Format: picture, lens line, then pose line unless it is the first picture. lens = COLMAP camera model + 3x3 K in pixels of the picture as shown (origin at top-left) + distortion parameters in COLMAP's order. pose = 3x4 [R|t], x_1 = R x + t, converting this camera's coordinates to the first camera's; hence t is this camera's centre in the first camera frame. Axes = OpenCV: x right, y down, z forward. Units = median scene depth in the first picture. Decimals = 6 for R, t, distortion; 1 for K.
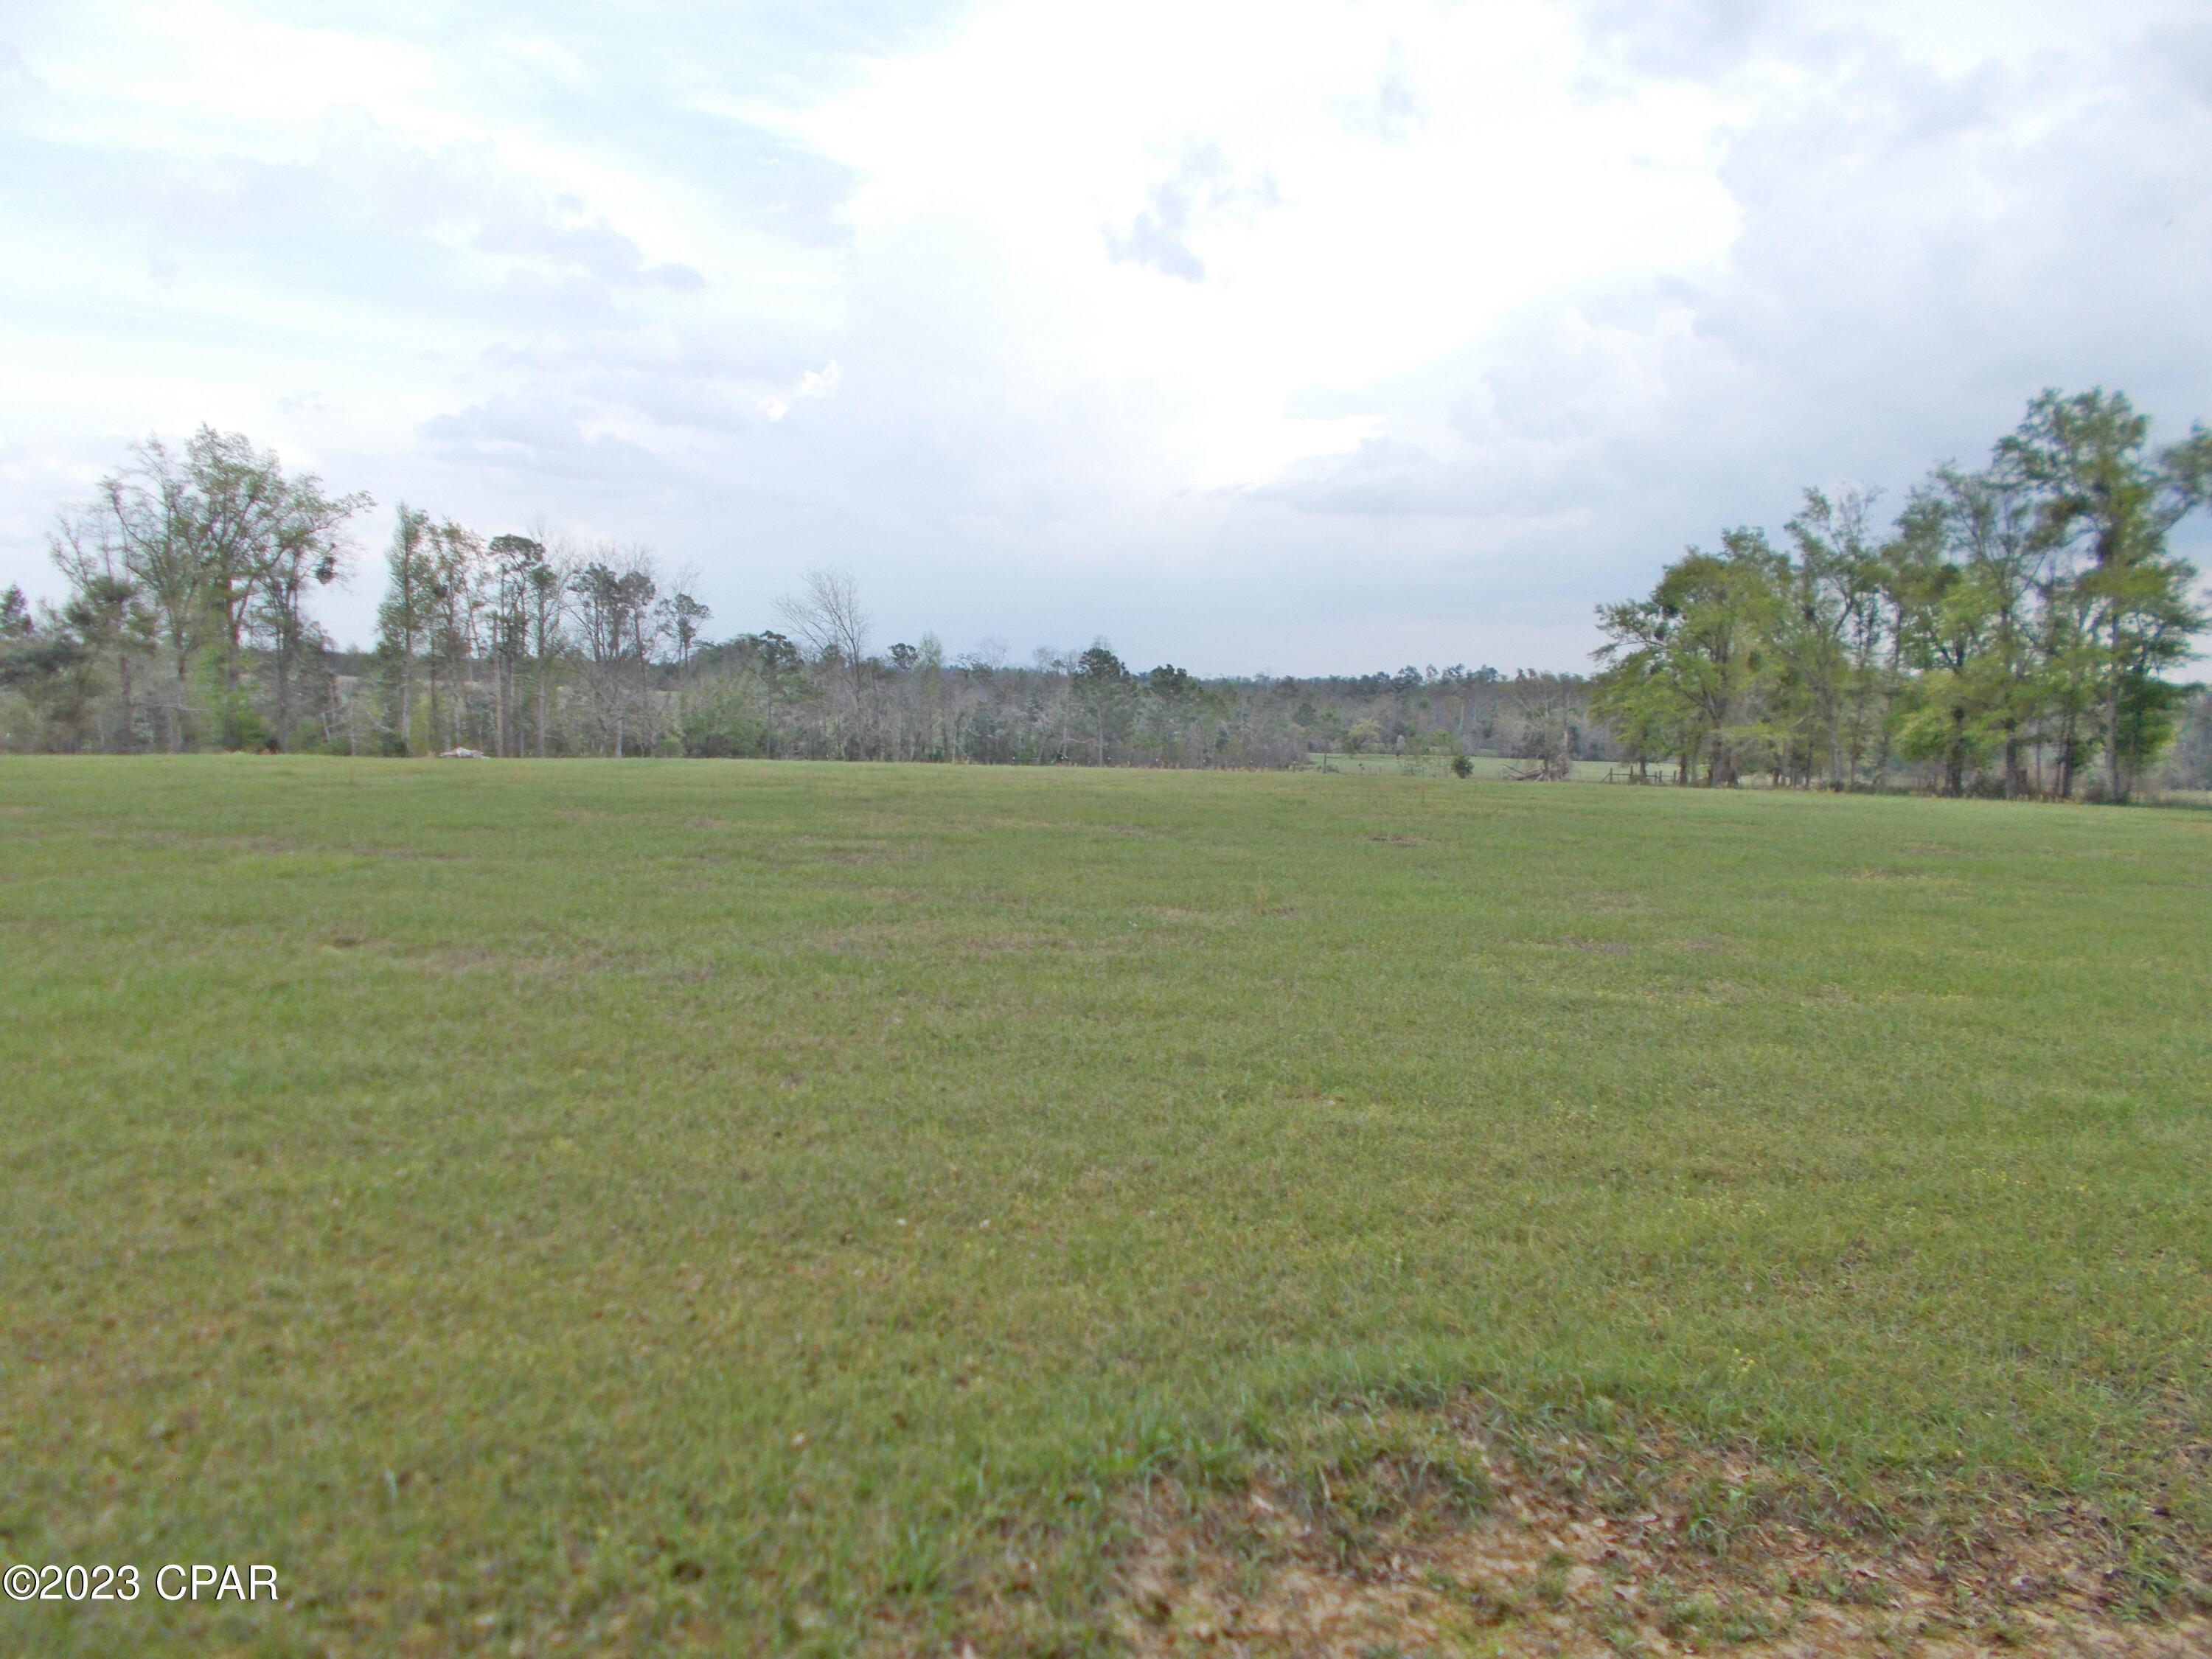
lens RADIAL K [[1650.4, 0, 1097.3], [0, 1650.4, 832.0], [0, 0, 1]] dist [-0.005890, -0.002744]
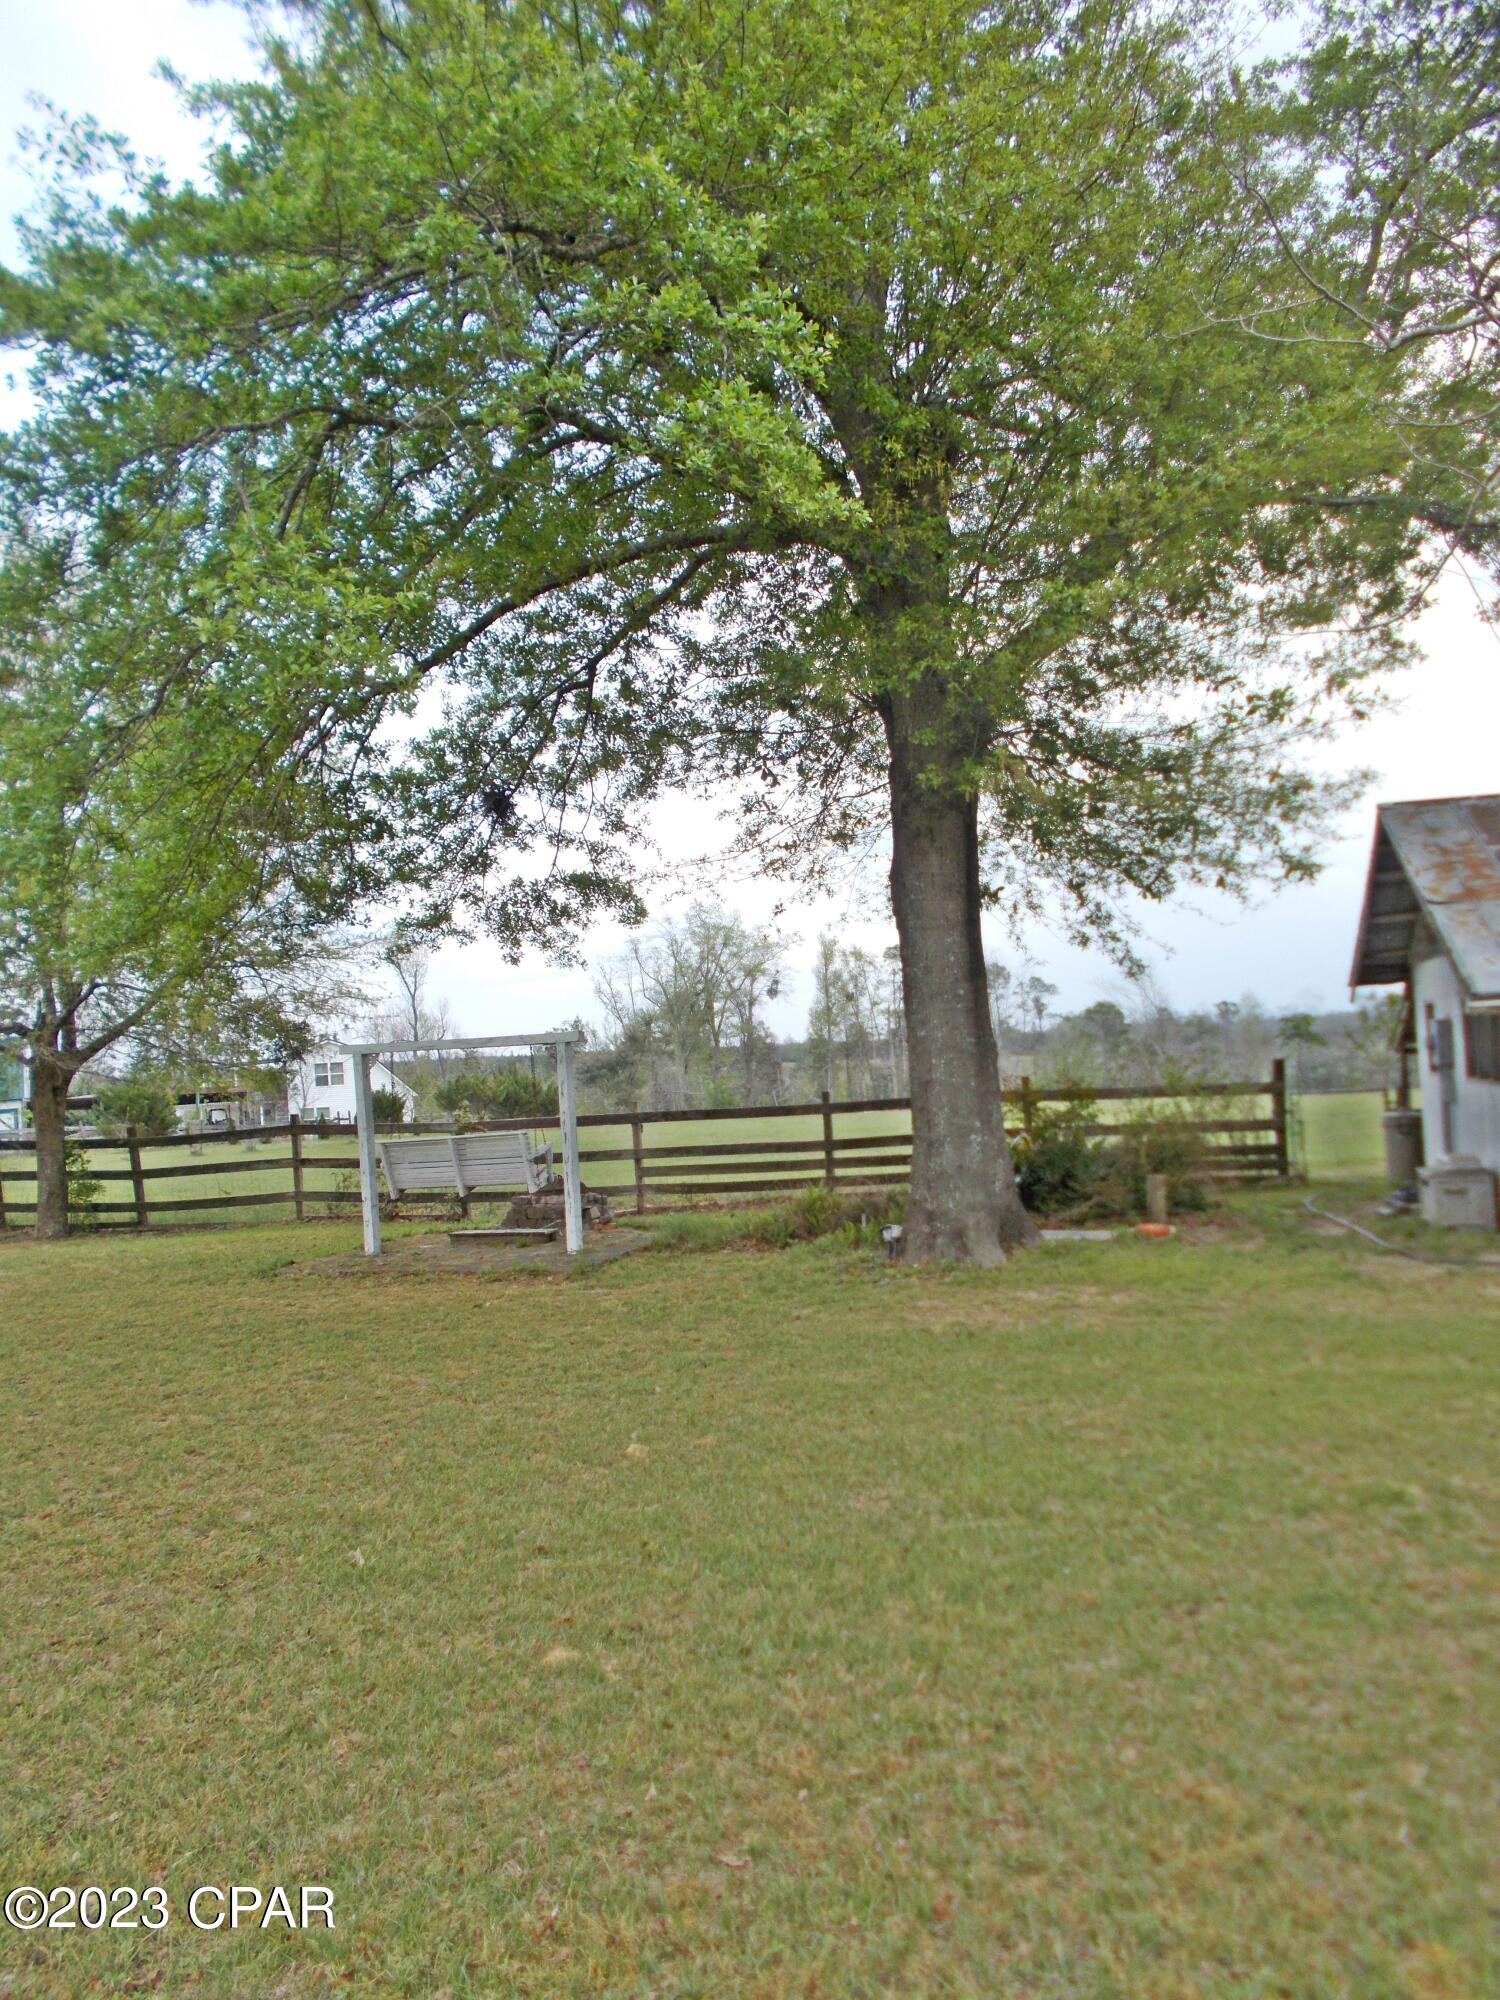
lens RADIAL K [[1492.2, 0, 744.4], [0, 1492.2, 1001.8], [0, 0, 1]] dist [-0.005890, -0.002744]
pose [[0.897229, -0.087082, -0.432894, 0.054350], [0.035336, 0.991376, -0.126190, 0.010199], [0.440150, 0.097925, 0.892569, -0.132882]]
